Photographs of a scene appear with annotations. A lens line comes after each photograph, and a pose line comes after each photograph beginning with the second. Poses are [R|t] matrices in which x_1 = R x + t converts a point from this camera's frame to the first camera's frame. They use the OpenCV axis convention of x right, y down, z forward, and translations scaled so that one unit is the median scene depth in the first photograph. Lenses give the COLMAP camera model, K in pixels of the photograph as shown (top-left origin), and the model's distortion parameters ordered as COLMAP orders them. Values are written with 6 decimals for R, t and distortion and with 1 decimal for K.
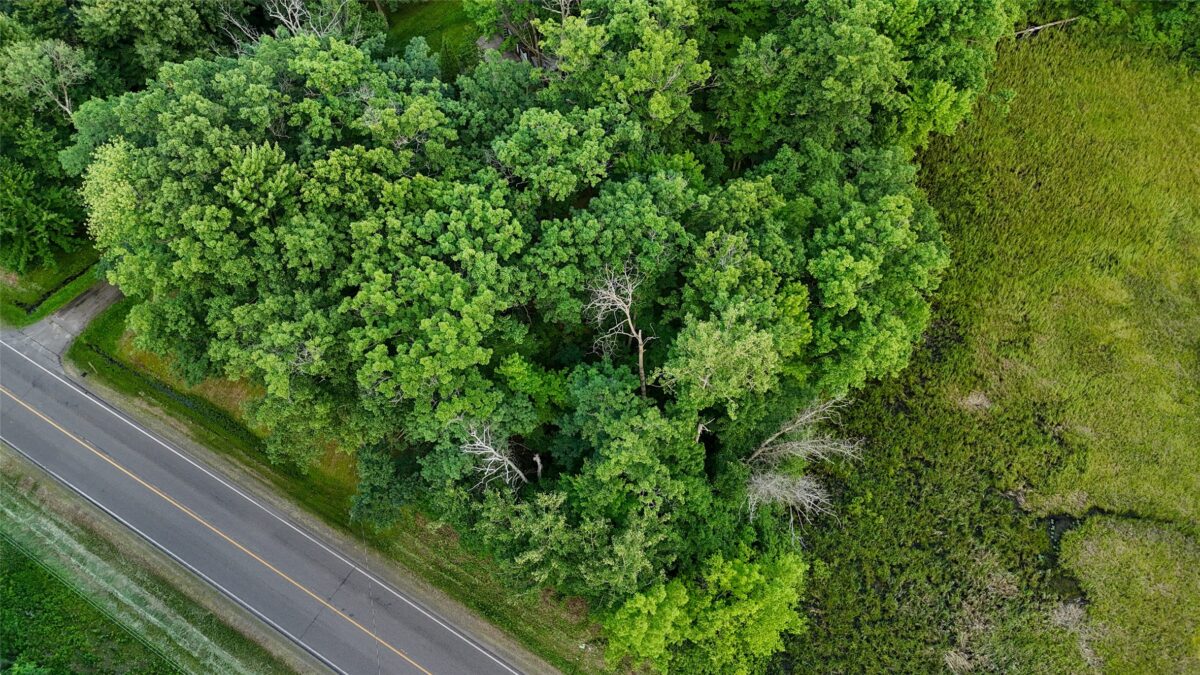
lens RADIAL K [[881.5, 0, 598.5], [0, 881.5, 340.0], [0, 0, 1]] dist [0.075041, -0.064572]
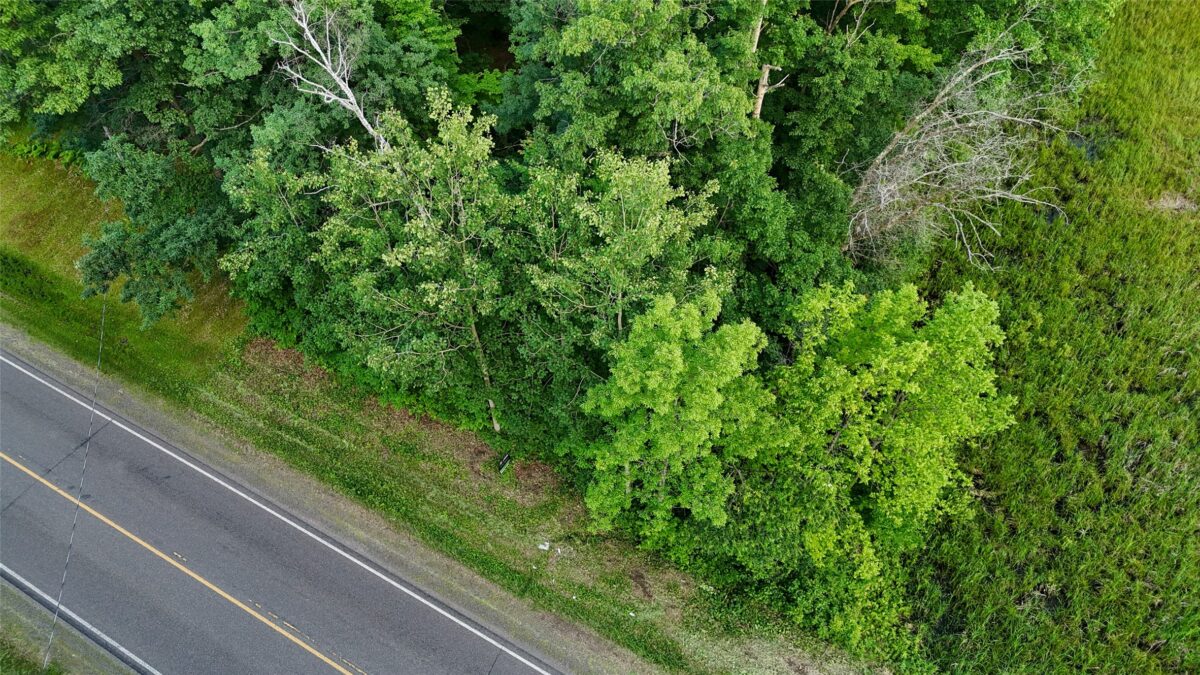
lens RADIAL K [[881.5, 0, 599.2], [0, 881.5, 334.5], [0, 0, 1]] dist [0.075041, -0.064572]
pose [[0.999608, -0.020129, 0.019441, 0.005601], [0.023327, 0.983108, -0.181532, 0.311325], [-0.015458, 0.181915, 0.983193, 0.468390]]
